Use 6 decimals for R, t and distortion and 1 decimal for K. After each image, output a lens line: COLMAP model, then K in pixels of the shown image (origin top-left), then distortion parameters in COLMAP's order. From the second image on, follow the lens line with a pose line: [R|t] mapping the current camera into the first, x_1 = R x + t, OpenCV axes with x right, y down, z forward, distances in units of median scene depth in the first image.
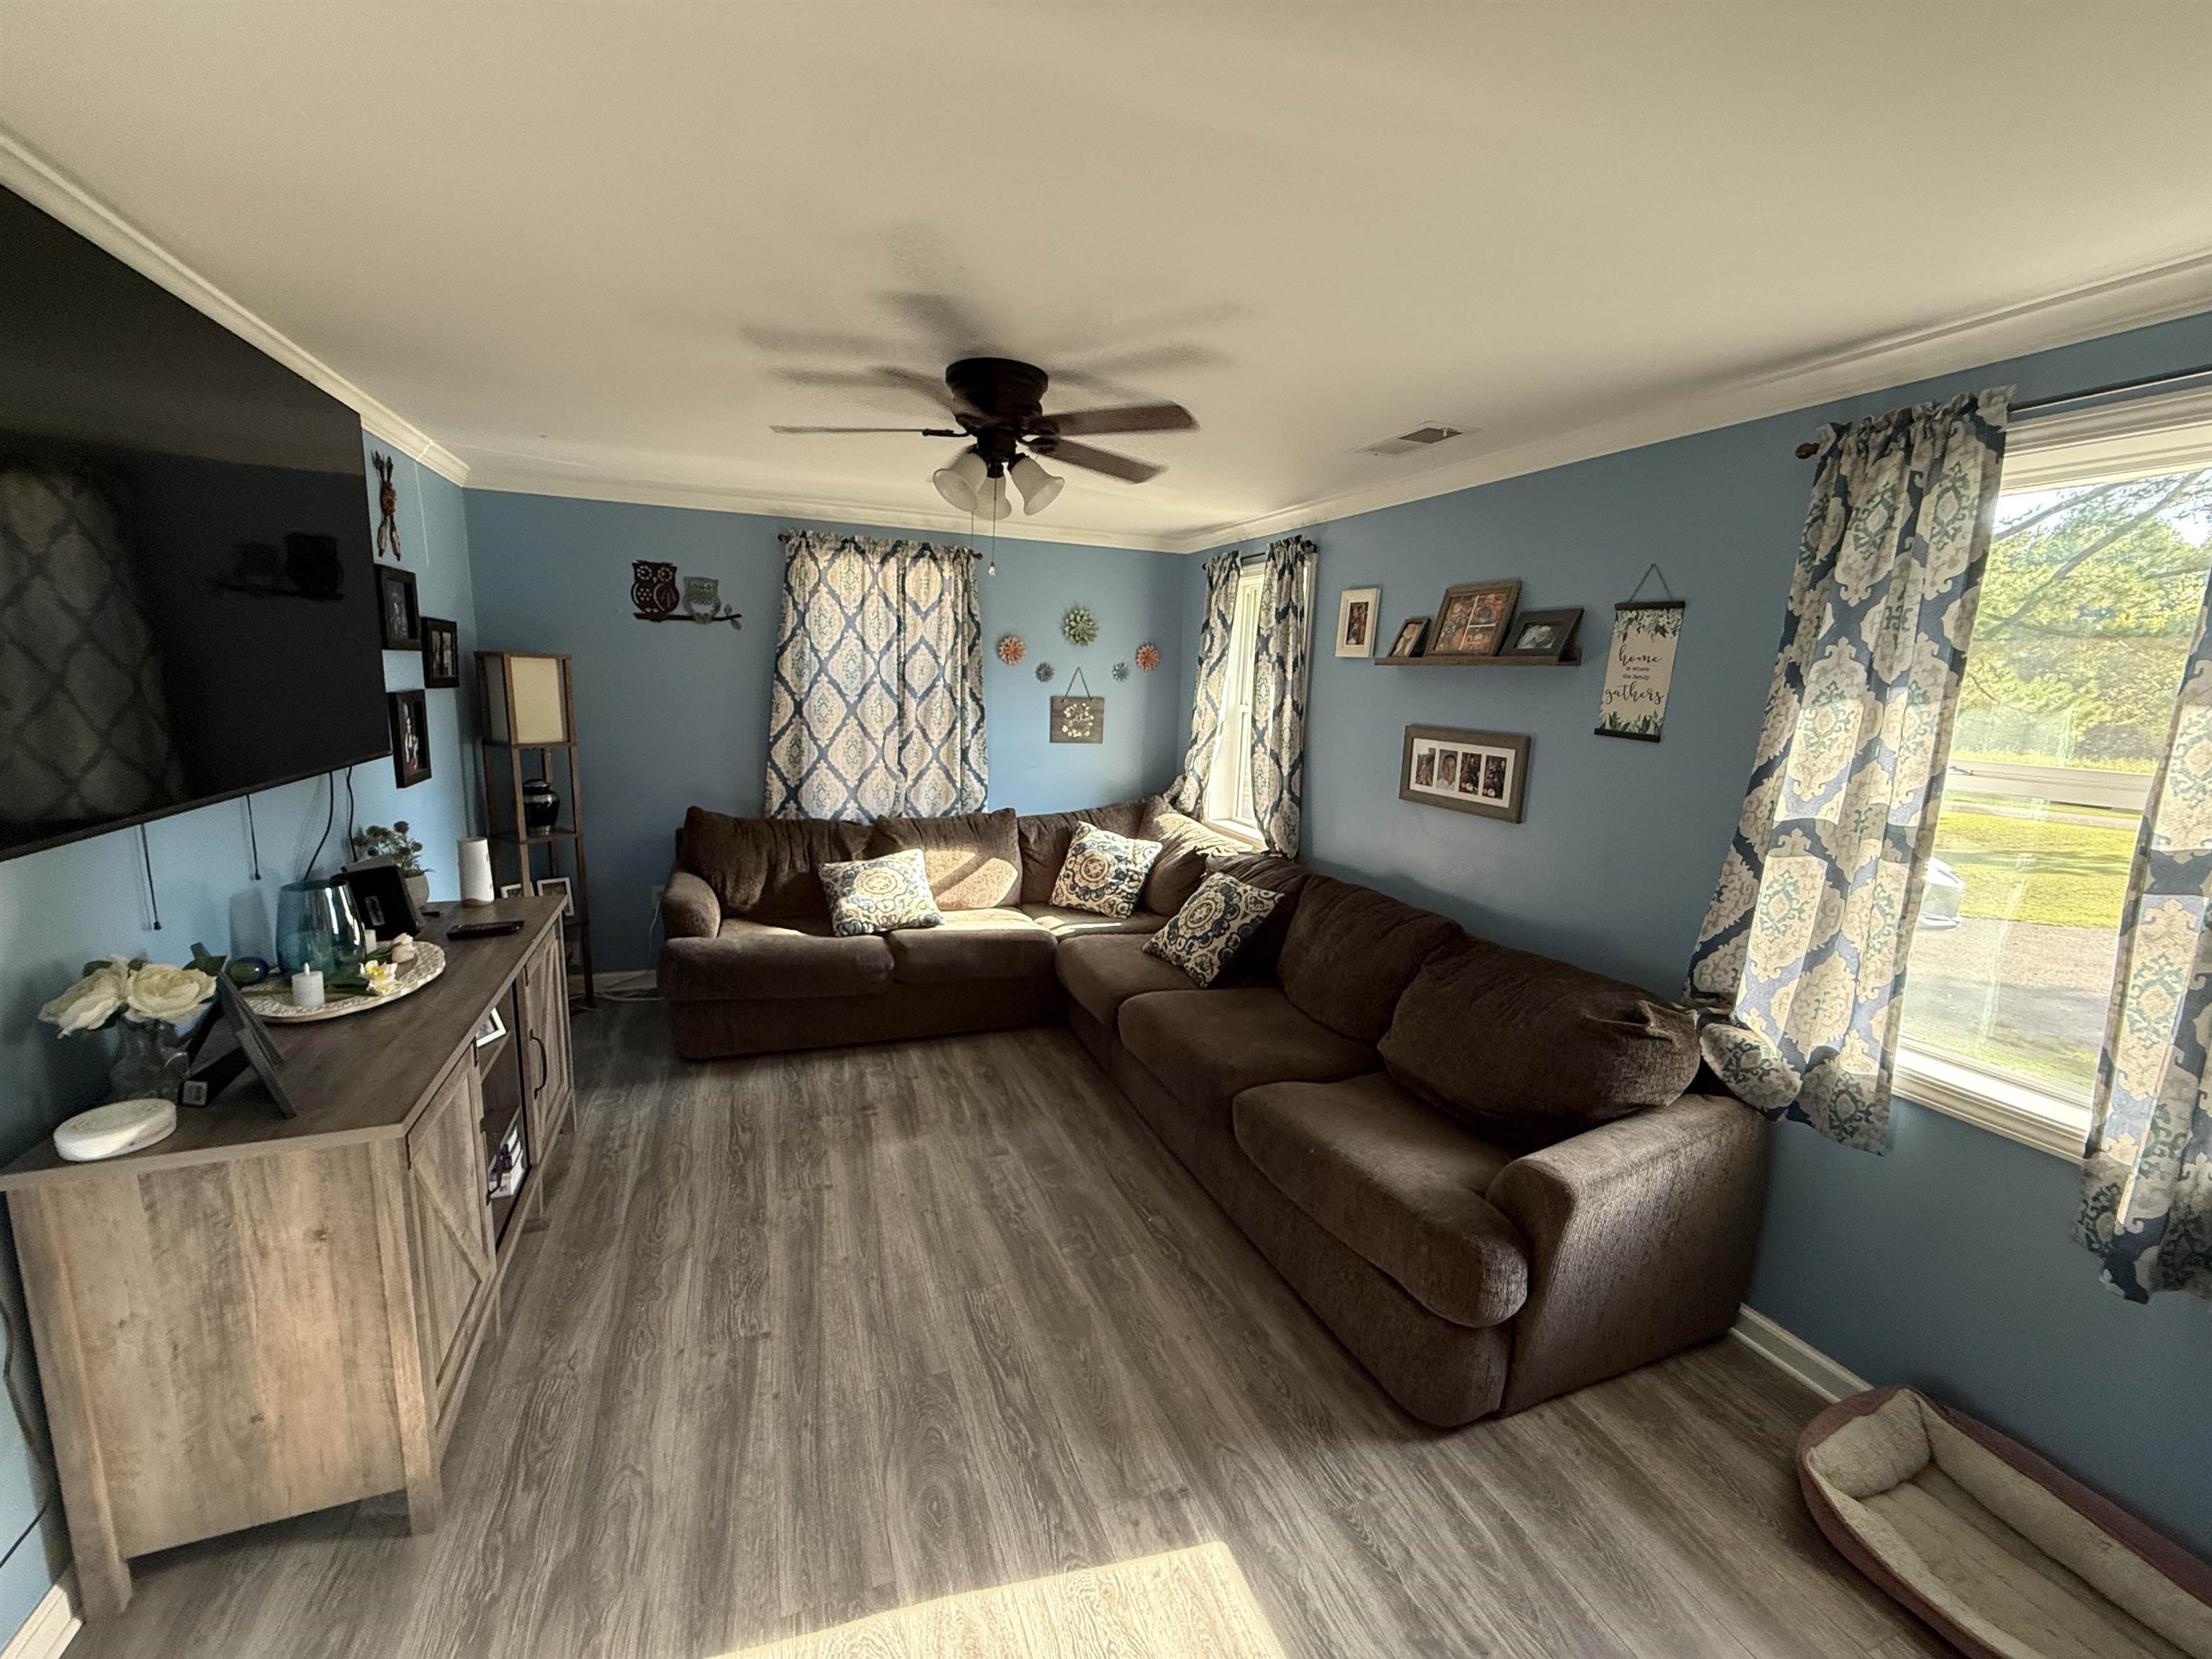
lens RADIAL K [[887.5, 0, 1101.3], [0, 887.5, 834.6], [0, 0, 1]] dist [-0.001319, 0.000045]
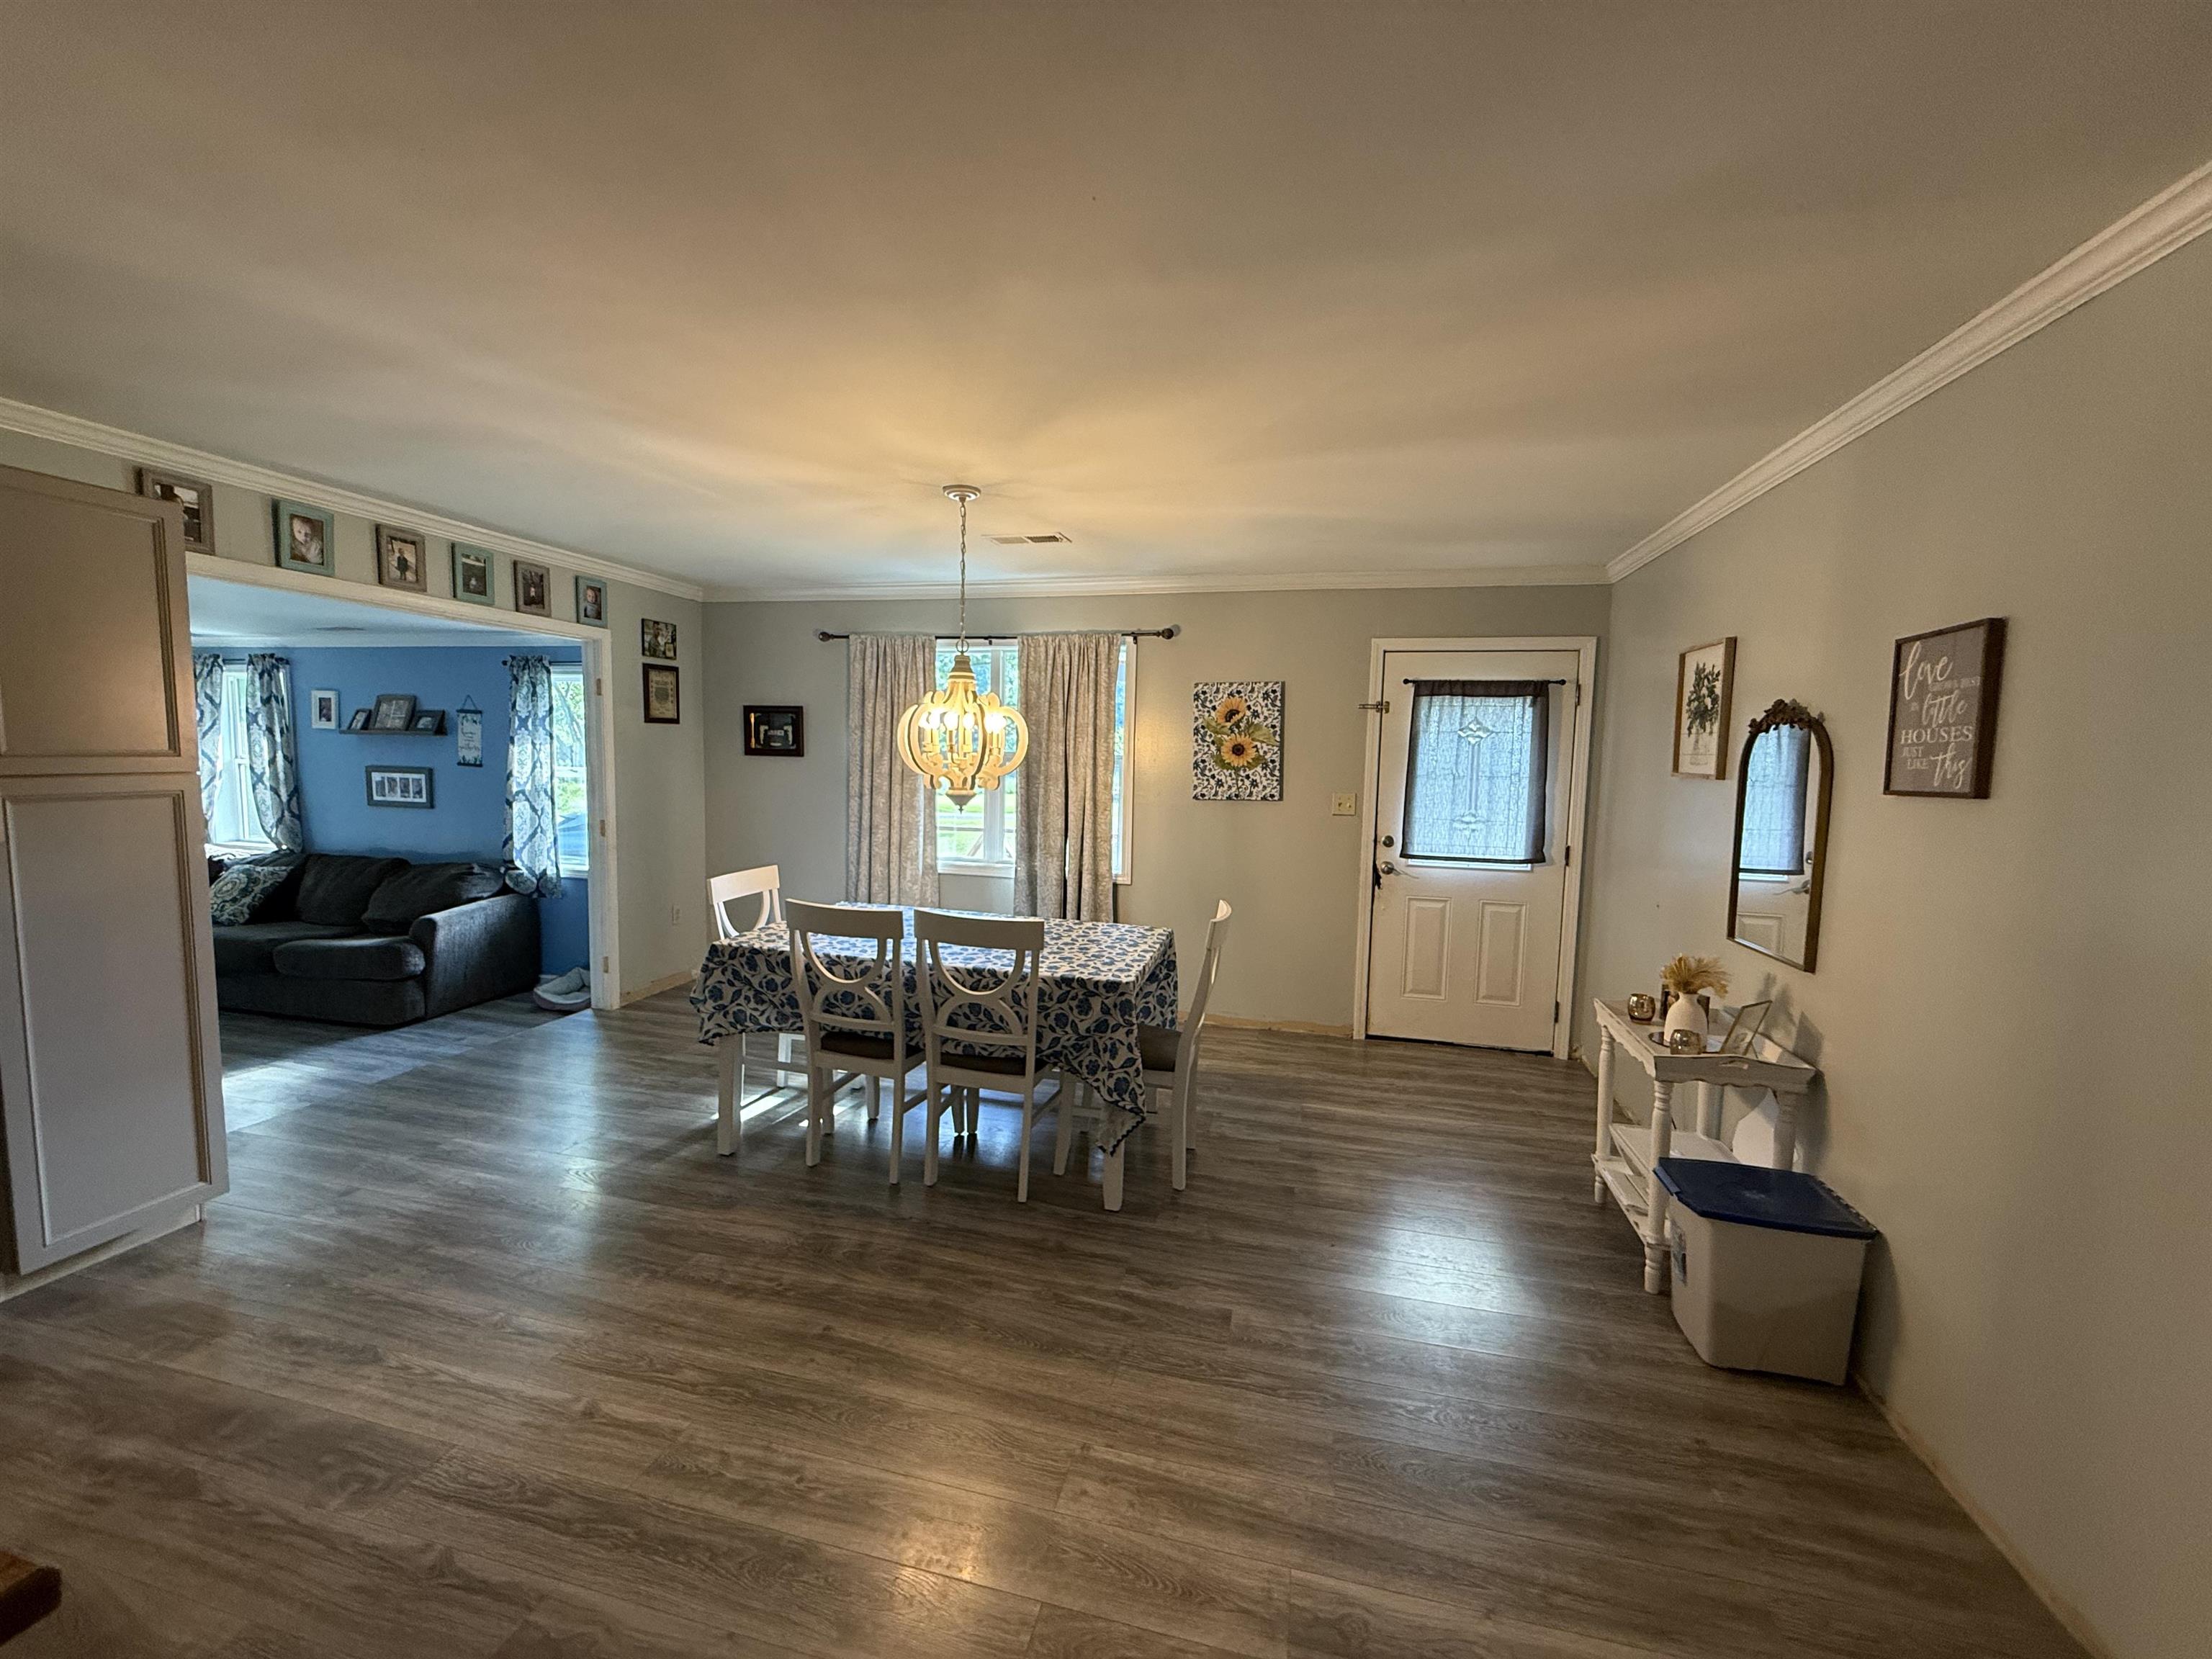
lens RADIAL K [[887.5, 0, 1102.4], [0, 887.5, 834.5], [0, 0, 1]] dist [-0.001319, 0.000045]
pose [[0.584250, -0.097561, 0.805688, -0.253243], [0.140978, 0.989856, 0.017630, 0.194693], [-0.799235, 0.103284, 0.592077, -1.259735]]
